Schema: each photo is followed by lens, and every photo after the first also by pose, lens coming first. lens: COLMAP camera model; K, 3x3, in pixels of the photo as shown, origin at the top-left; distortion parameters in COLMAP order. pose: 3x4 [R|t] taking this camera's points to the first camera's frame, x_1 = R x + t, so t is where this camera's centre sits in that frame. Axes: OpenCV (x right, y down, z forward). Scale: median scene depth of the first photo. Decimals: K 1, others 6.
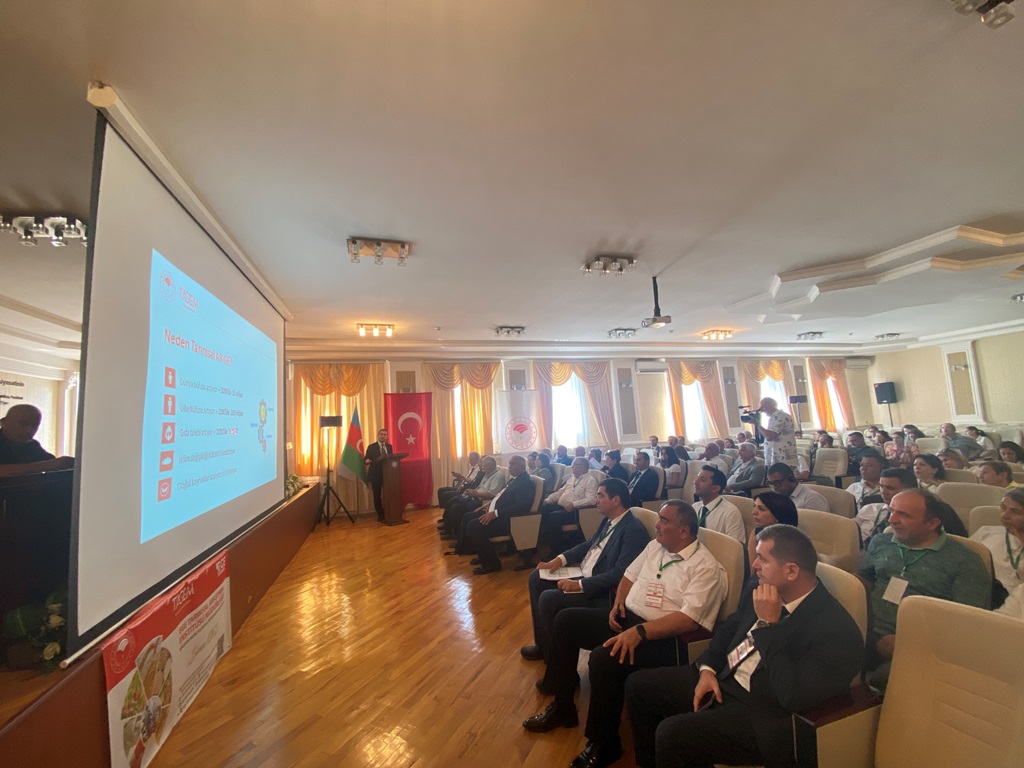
lens RADIAL K [[413.6, 0, 511.6], [0, 413.6, 383.7], [0, 0, 1]] dist [0.000801, -0.006372]
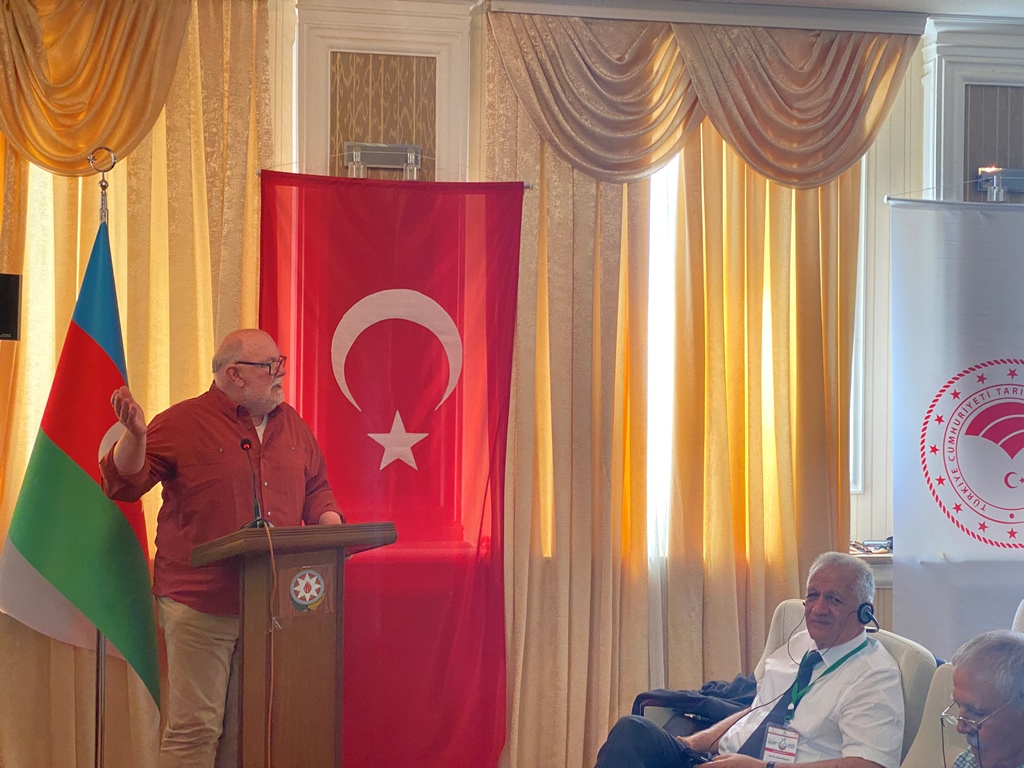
lens RADIAL K [[1488.7, 0, 504.1], [0, 1488.7, 387.1], [0, 0, 1]] dist [0.132866, 0.000000]
pose [[0.988556, 0.070287, -0.133479, -0.112658], [-0.056688, 0.993056, 0.103087, 0.042934], [0.139797, -0.094341, 0.985676, 0.368509]]
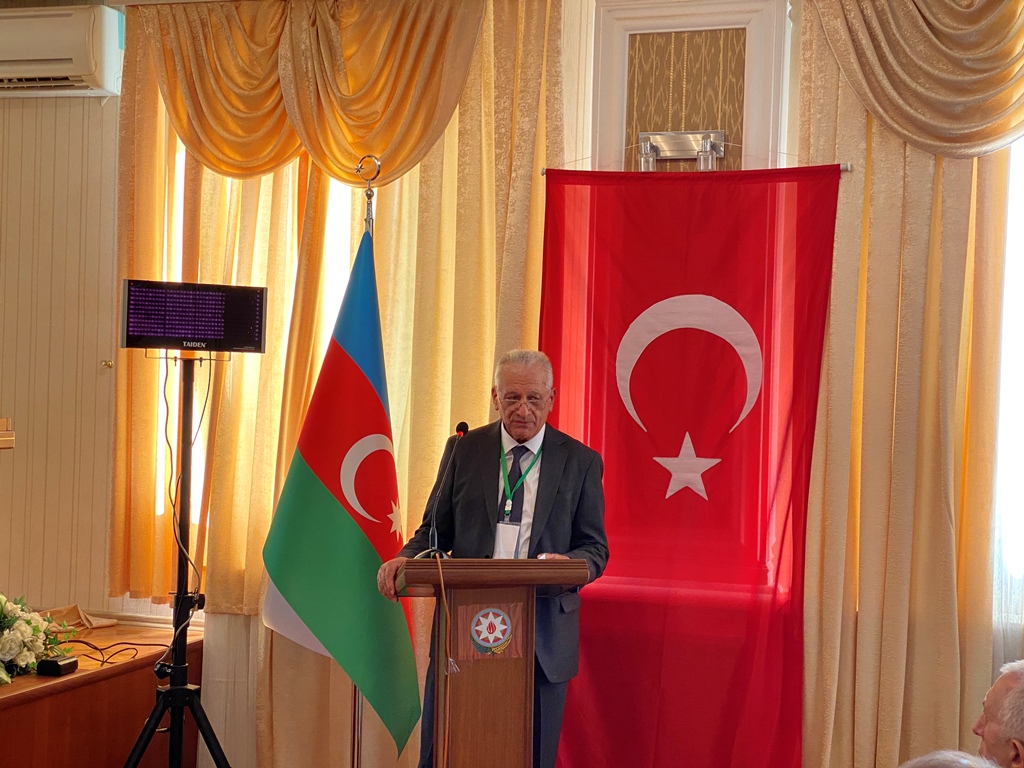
lens RADIAL K [[1488.7, 0, 507.0], [0, 1488.7, 382.4], [0, 0, 1]] dist [0.132866, 0.000000]
pose [[0.832585, 0.074453, -0.548871, 0.010252], [-0.017308, 0.993938, 0.108571, 0.042613], [0.553627, -0.080895, 0.828826, 0.487456]]
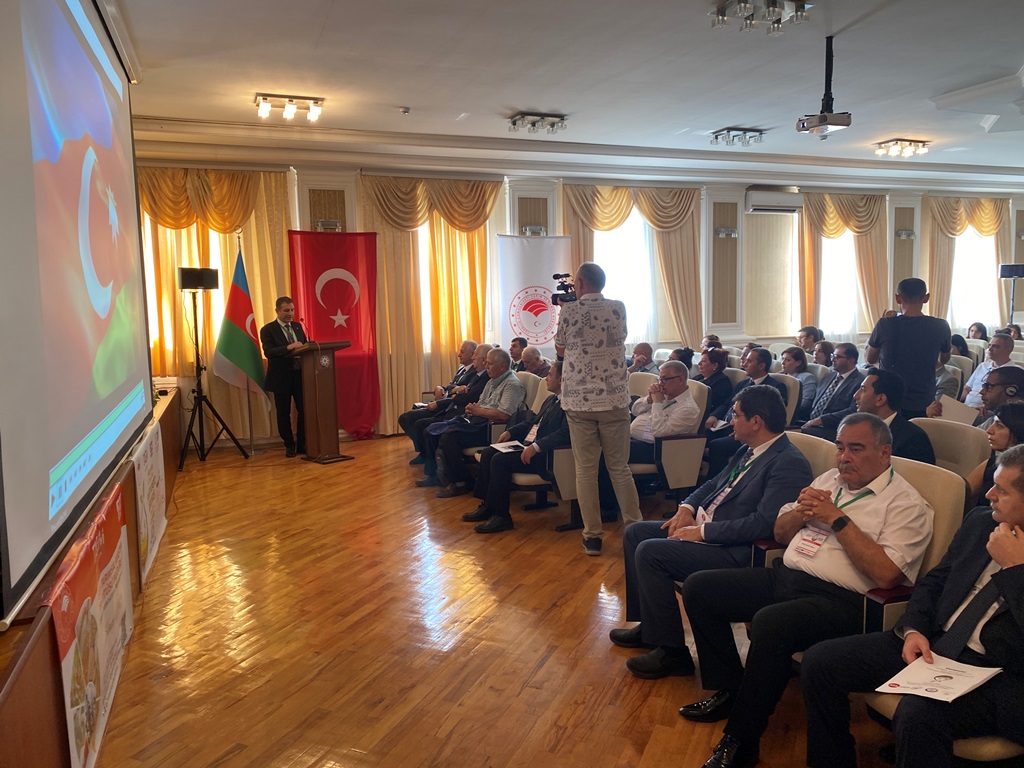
lens RADIAL K [[775.8, 0, 517.5], [0, 775.8, 389.9], [0, 0, 1]] dist [0.031132, -0.038572]
pose [[0.997267, 0.030018, 0.067503, -0.073403], [-0.043624, 0.976695, 0.210153, 0.000215], [-0.059621, -0.212524, 0.975335, -0.049268]]
